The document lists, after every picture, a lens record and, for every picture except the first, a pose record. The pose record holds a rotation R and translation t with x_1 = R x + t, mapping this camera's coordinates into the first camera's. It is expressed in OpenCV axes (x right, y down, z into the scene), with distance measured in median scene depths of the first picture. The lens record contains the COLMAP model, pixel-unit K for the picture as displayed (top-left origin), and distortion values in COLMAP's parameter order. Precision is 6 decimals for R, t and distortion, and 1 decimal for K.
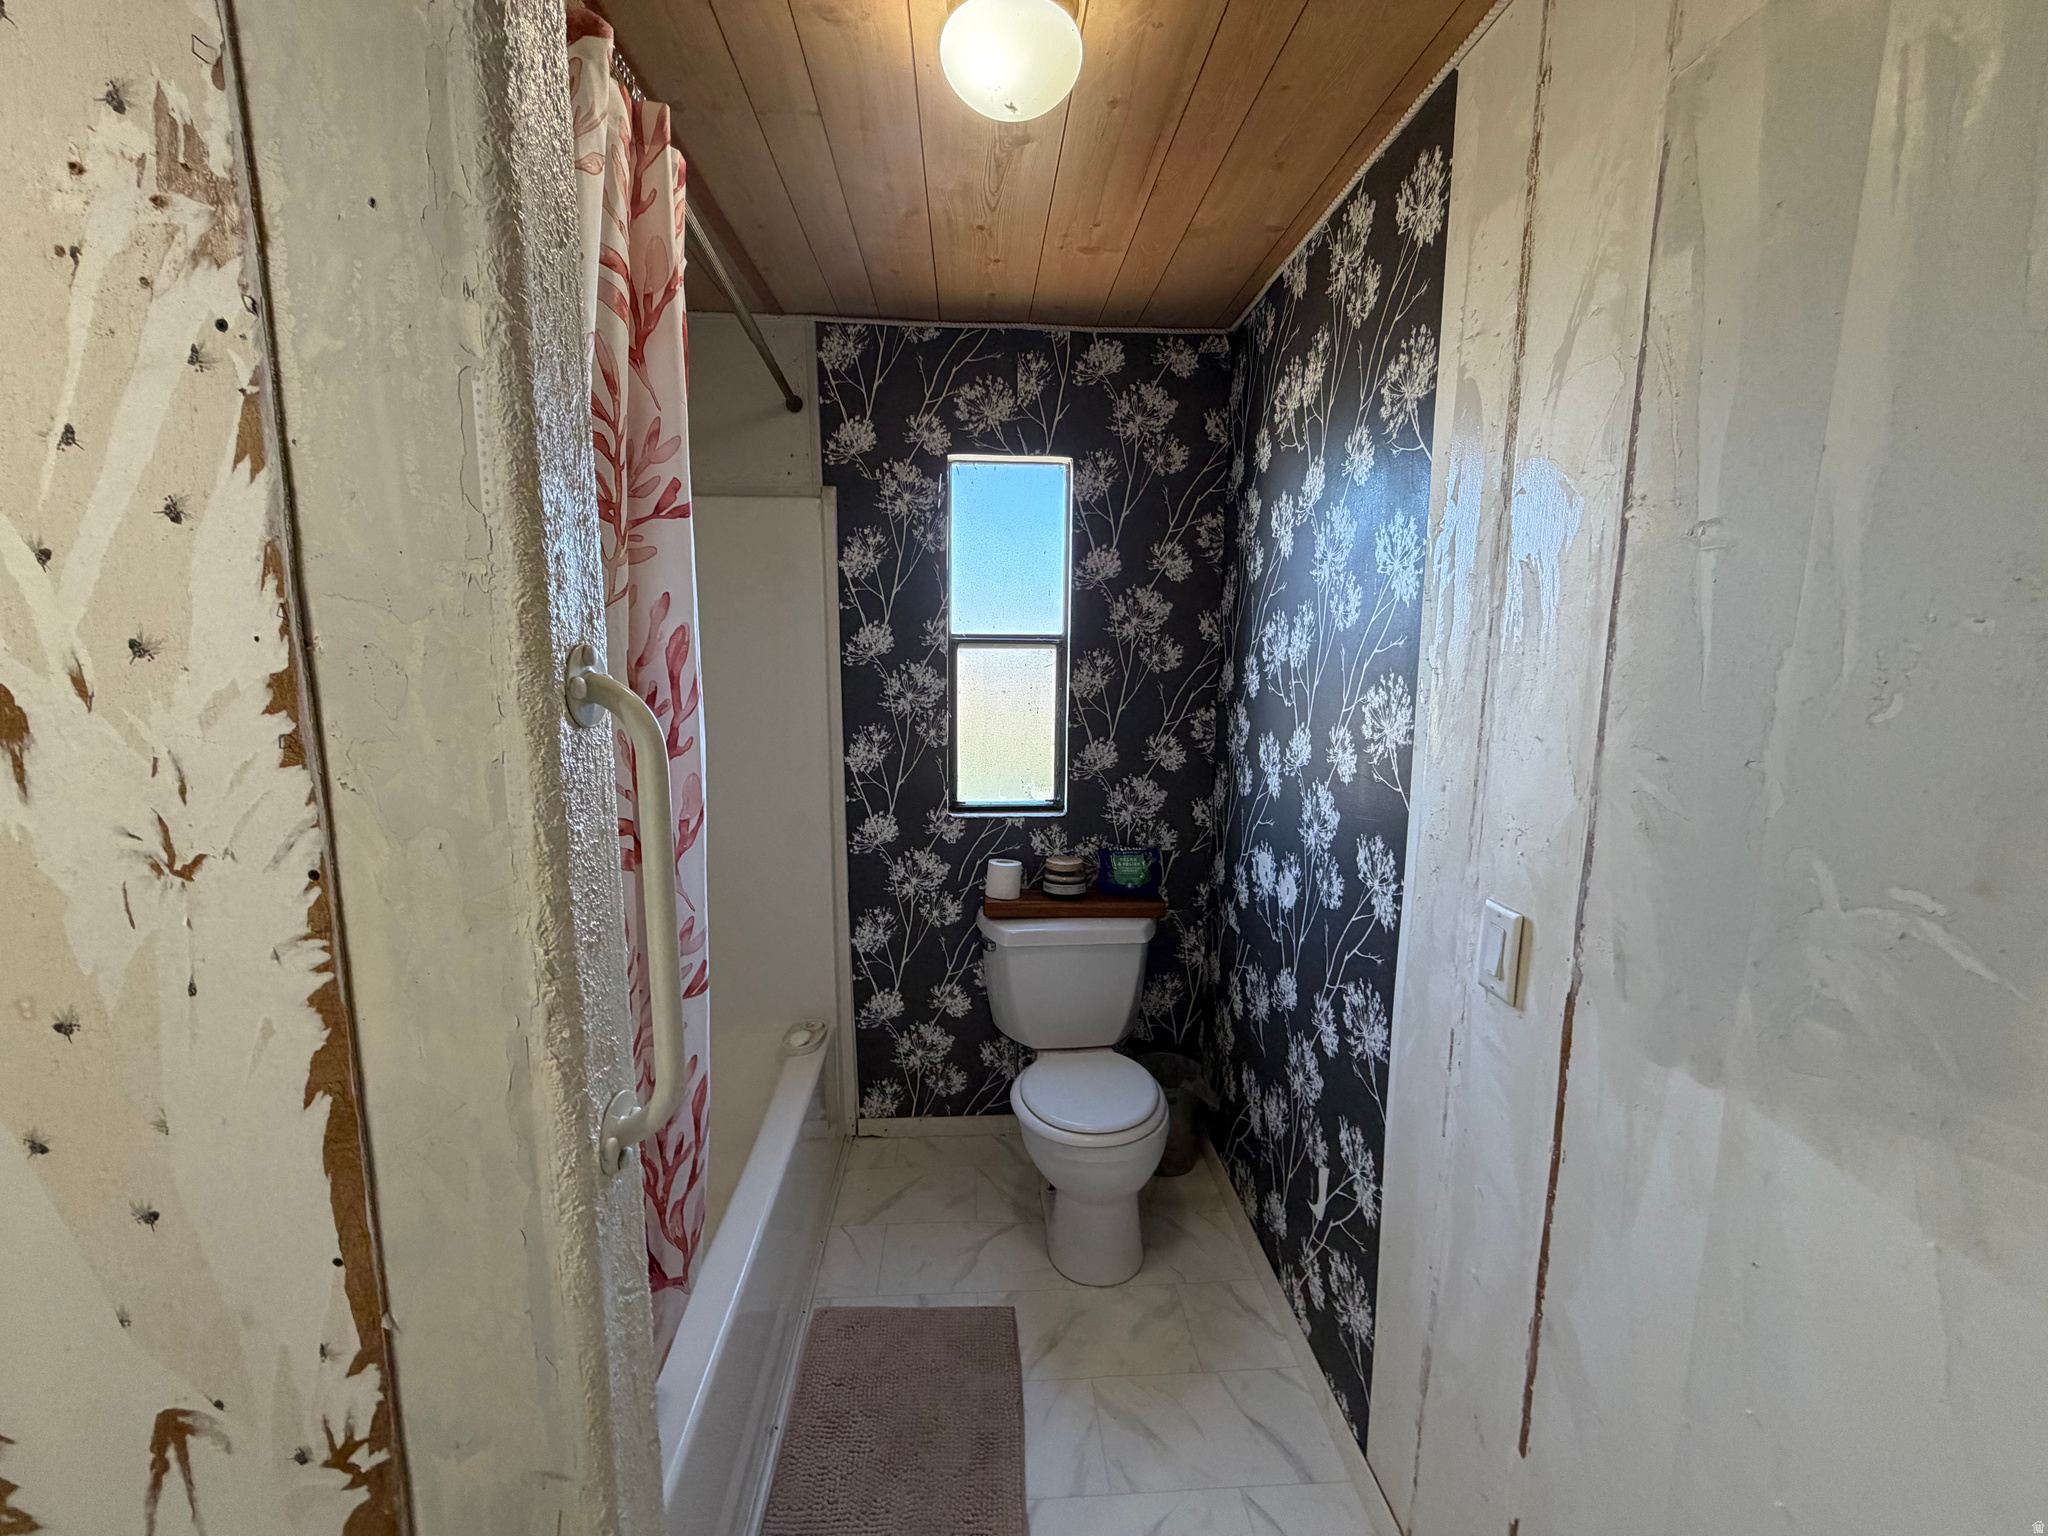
lens RADIAL K [[813.3, 0, 1019.3], [0, 813.3, 764.4], [0, 0, 1]] dist [0.000437, -0.000334]
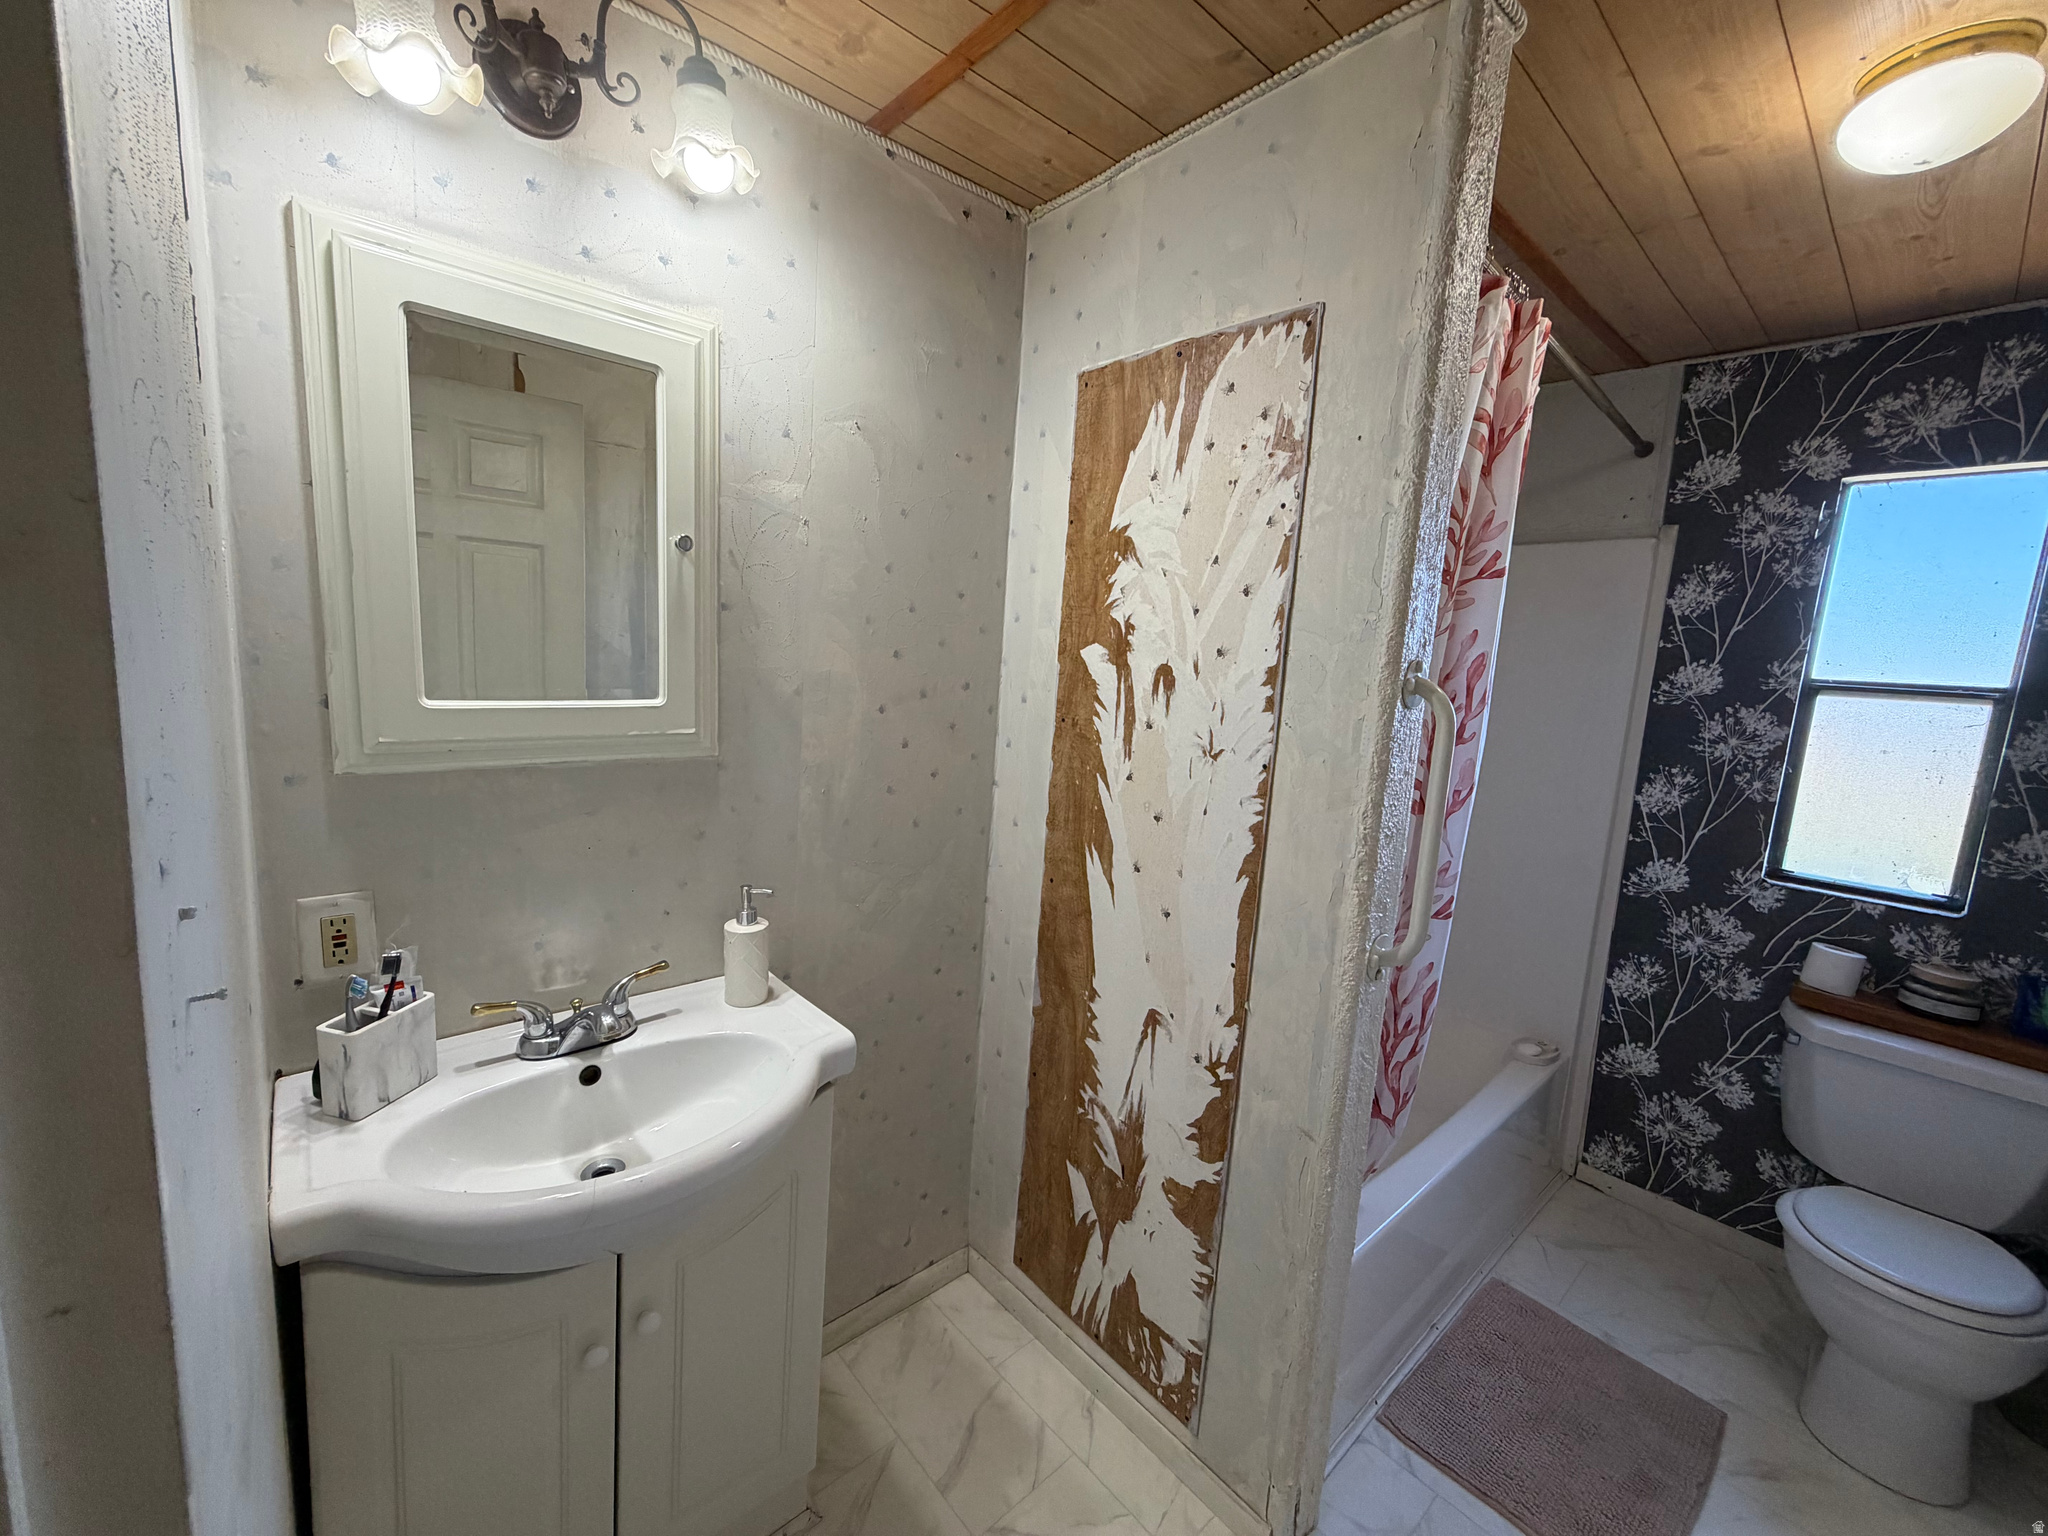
lens RADIAL K [[813.3, 0, 1016.3], [0, 813.3, 765.3], [0, 0, 1]] dist [0.000437, -0.000334]
pose [[0.610008, 0.141279, -0.779699, 0.214672], [-0.171831, 0.984148, 0.043891, 0.096375], [0.773540, 0.107203, 0.624614, -0.477743]]
